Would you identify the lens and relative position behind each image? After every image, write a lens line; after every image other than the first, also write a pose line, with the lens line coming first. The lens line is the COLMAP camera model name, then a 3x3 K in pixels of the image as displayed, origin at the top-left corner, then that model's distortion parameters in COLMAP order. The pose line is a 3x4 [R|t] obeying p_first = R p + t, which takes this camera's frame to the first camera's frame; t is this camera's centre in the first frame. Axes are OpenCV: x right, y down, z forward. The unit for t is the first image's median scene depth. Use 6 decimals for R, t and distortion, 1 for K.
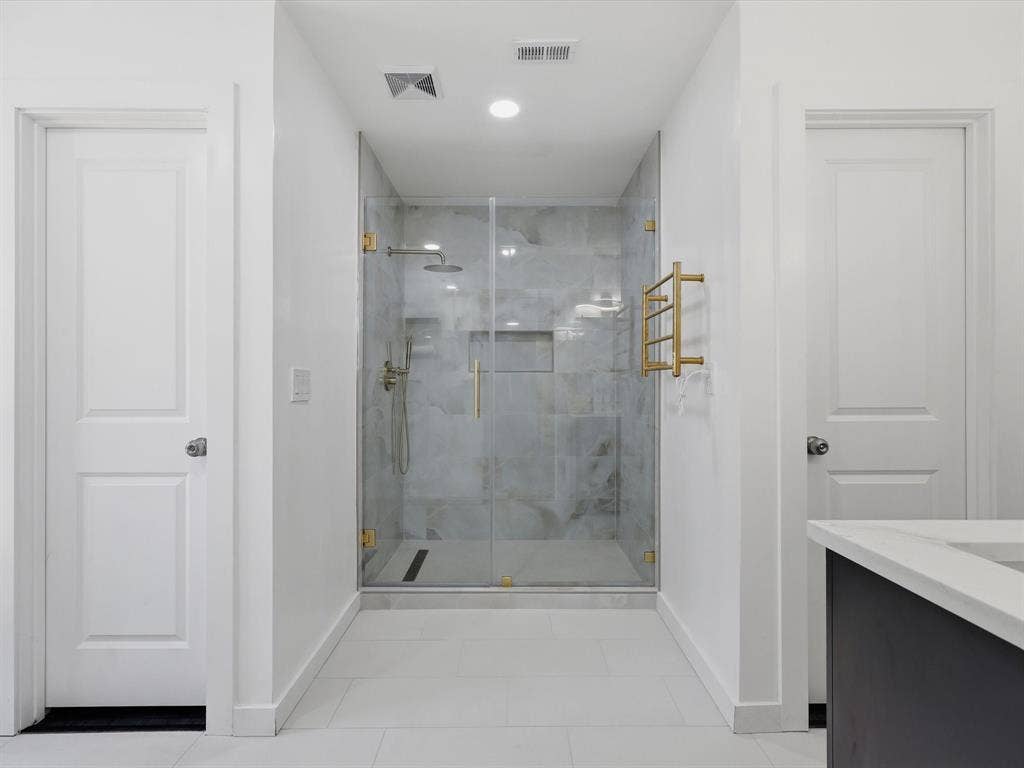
lens RADIAL K [[522.3, 0, 514.2], [0, 522.3, 383.4], [0, 0, 1]] dist [0.000296, 0.000082]
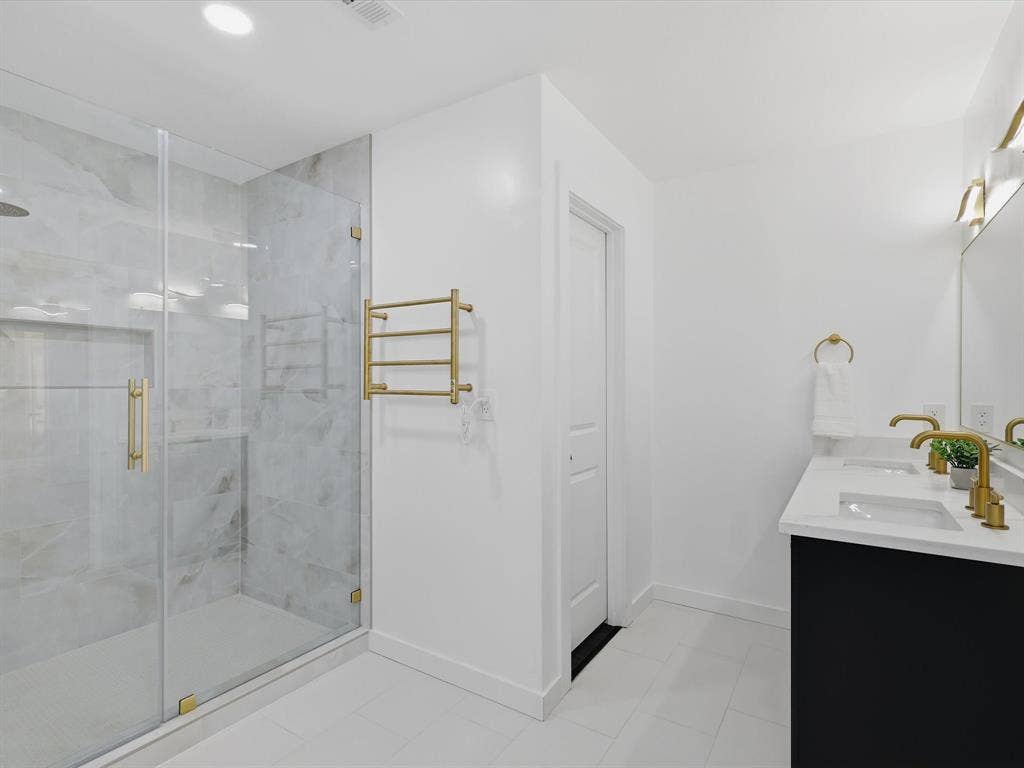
lens RADIAL K [[522.3, 0, 514.2], [0, 522.3, 383.4], [0, 0, 1]] dist [0.000296, 0.000082]
pose [[0.543071, 0.000157, 0.839687, -0.332544], [-0.002309, 0.999996, 0.001307, -0.038241], [-0.839683, -0.002648, 0.543070, 0.256632]]
